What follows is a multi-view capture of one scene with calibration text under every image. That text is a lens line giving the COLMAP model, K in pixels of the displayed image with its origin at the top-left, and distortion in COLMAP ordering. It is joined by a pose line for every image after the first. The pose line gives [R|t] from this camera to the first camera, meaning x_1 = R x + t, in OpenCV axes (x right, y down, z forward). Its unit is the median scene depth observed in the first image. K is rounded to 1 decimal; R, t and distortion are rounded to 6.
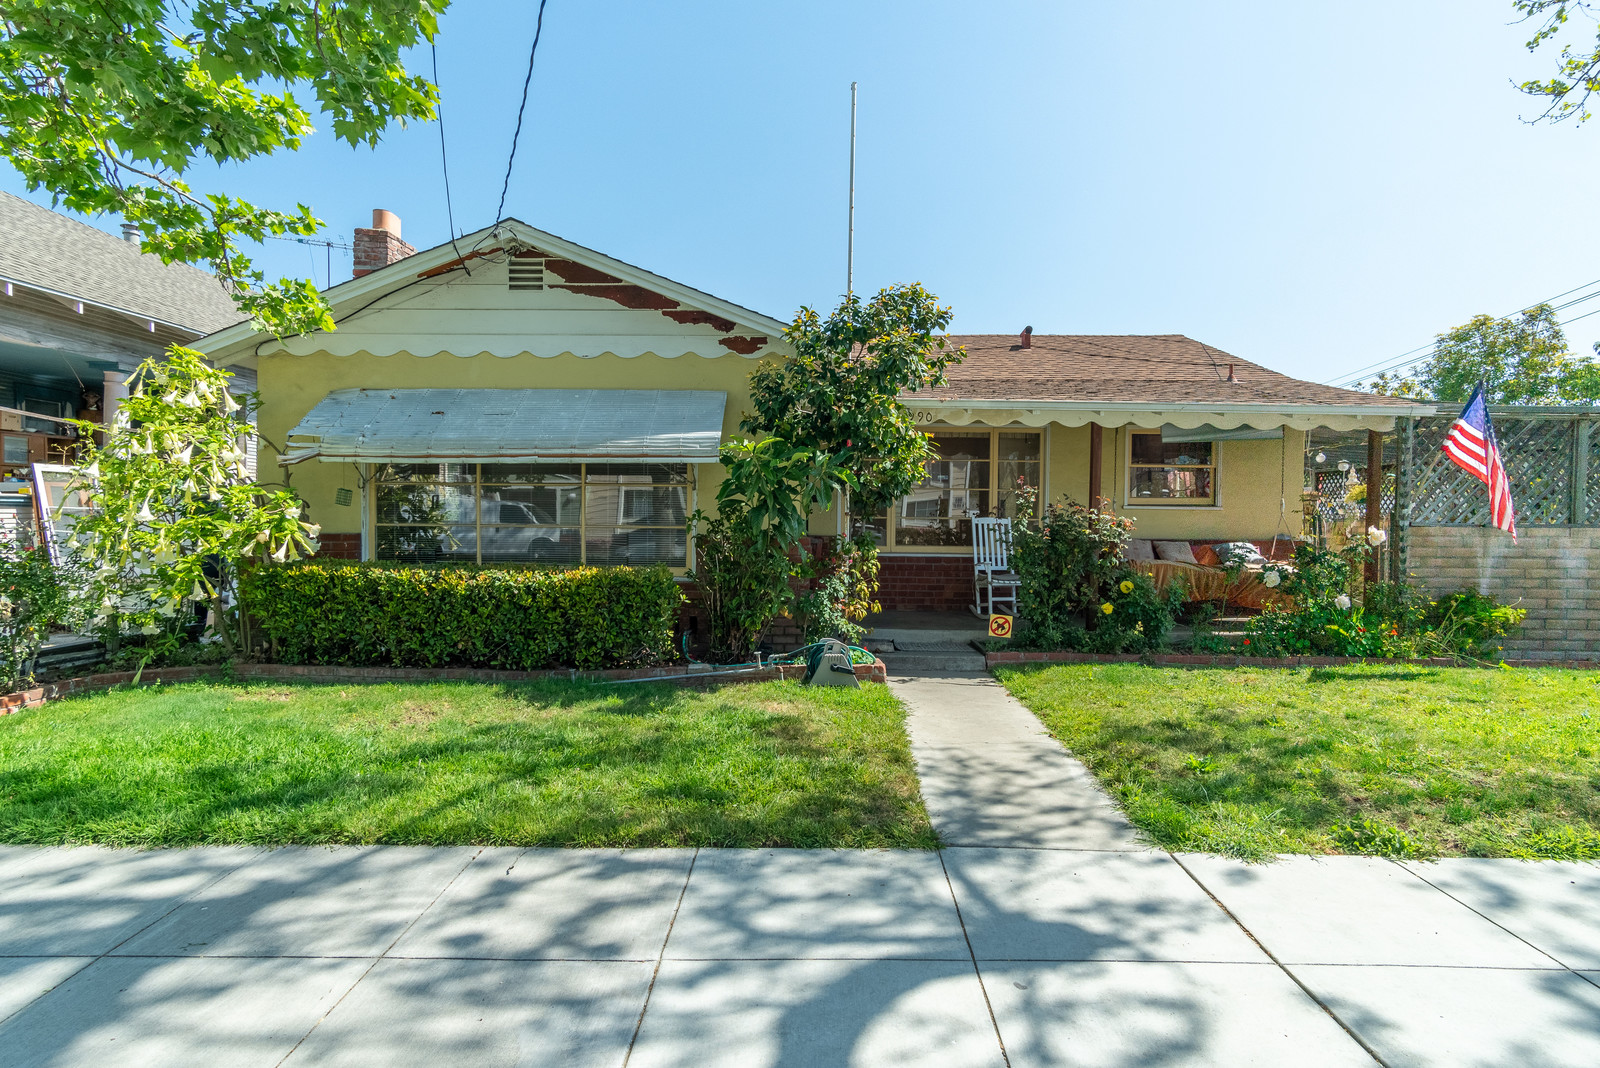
lens RADIAL K [[853.8, 0, 806.8], [0, 853.8, 535.2], [0, 0, 1]] dist [0.004852, -0.000337]
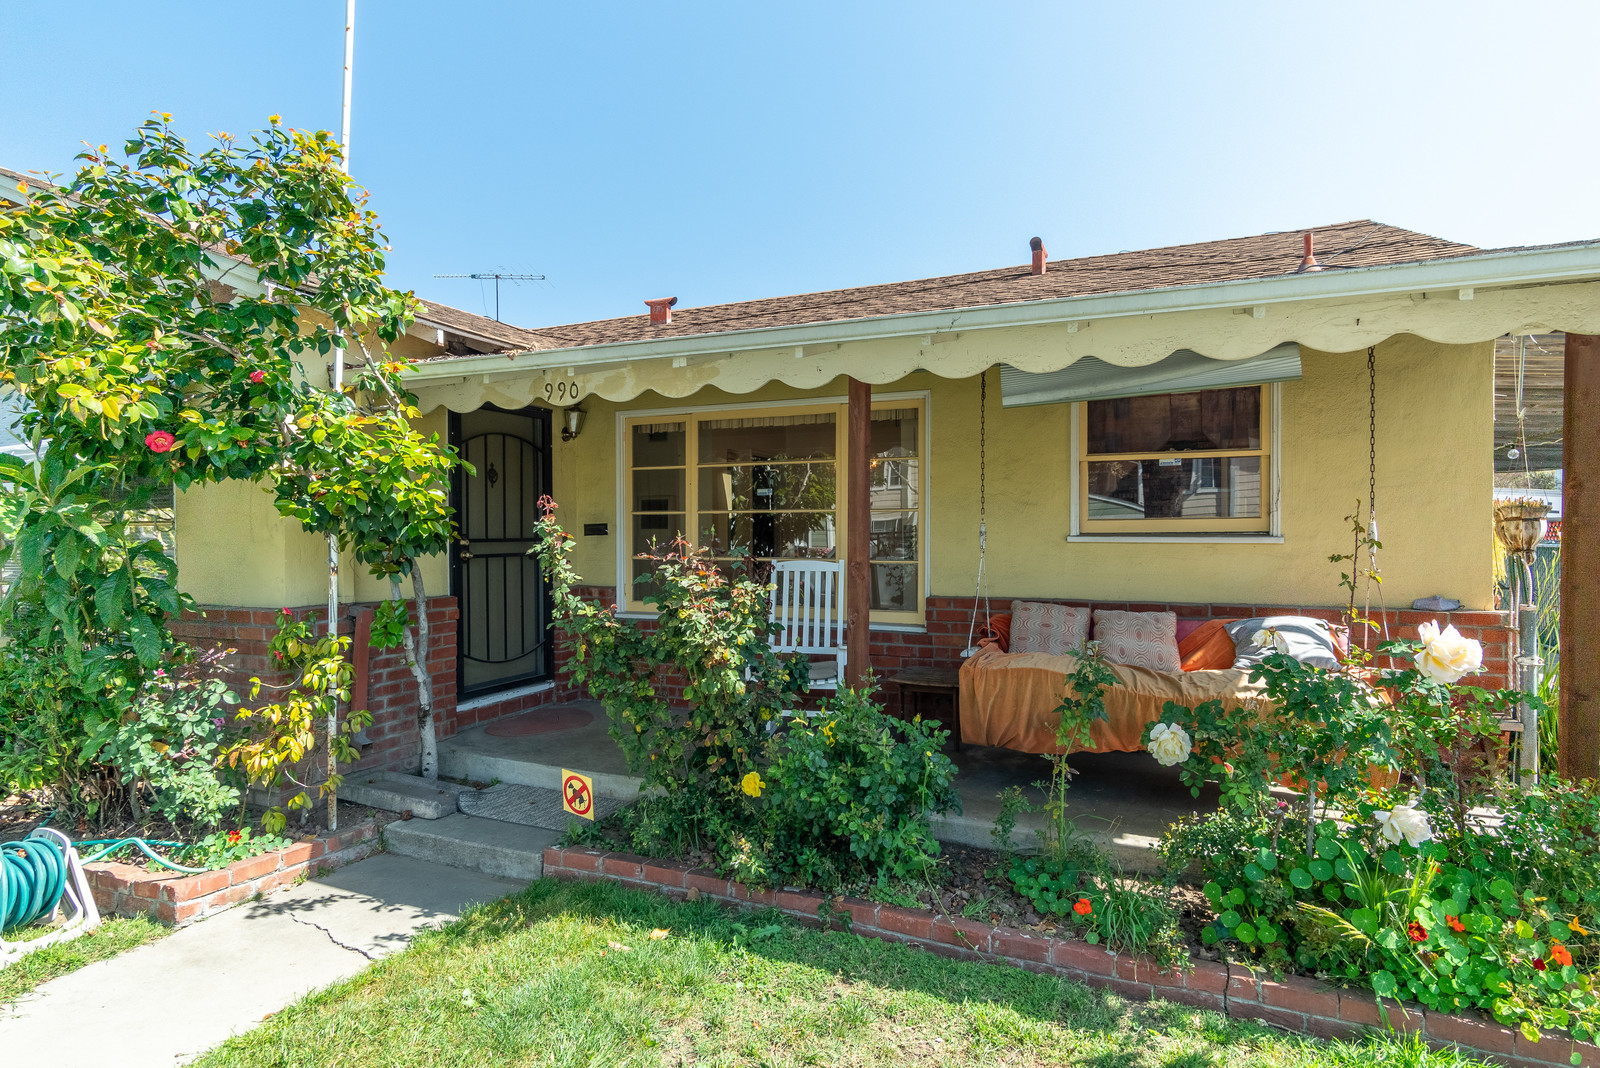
lens RADIAL K [[853.8, 0, 803.1], [0, 853.8, 537.8], [0, 0, 1]] dist [0.004852, -0.000337]
pose [[0.922799, -0.010467, -0.385139, 0.932441], [0.006875, 0.999919, -0.010702, -0.064119], [0.385220, 0.007228, 0.922796, 1.012723]]
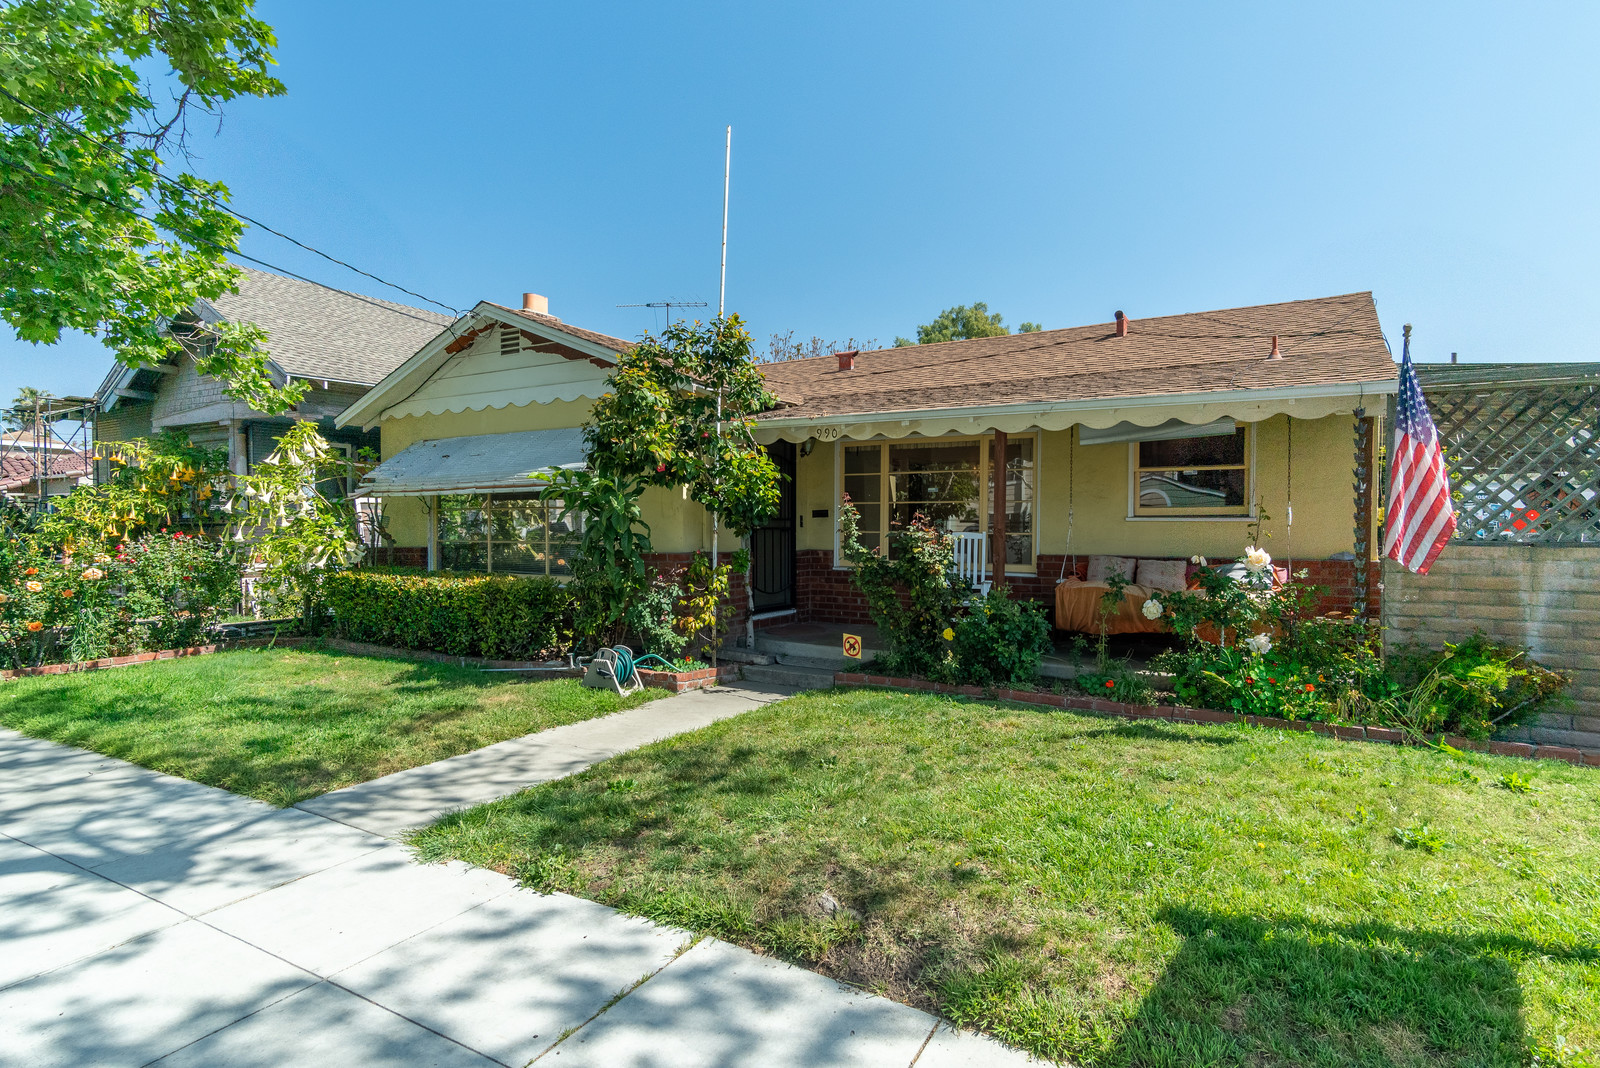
lens RADIAL K [[853.8, 0, 801.2], [0, 853.8, 538.9], [0, 0, 1]] dist [0.004852, -0.000337]
pose [[0.865708, 0.000596, -0.500550, 1.141066], [-0.002086, 0.999995, -0.002417, -0.022911], [0.500546, 0.003137, 0.865704, 0.220060]]
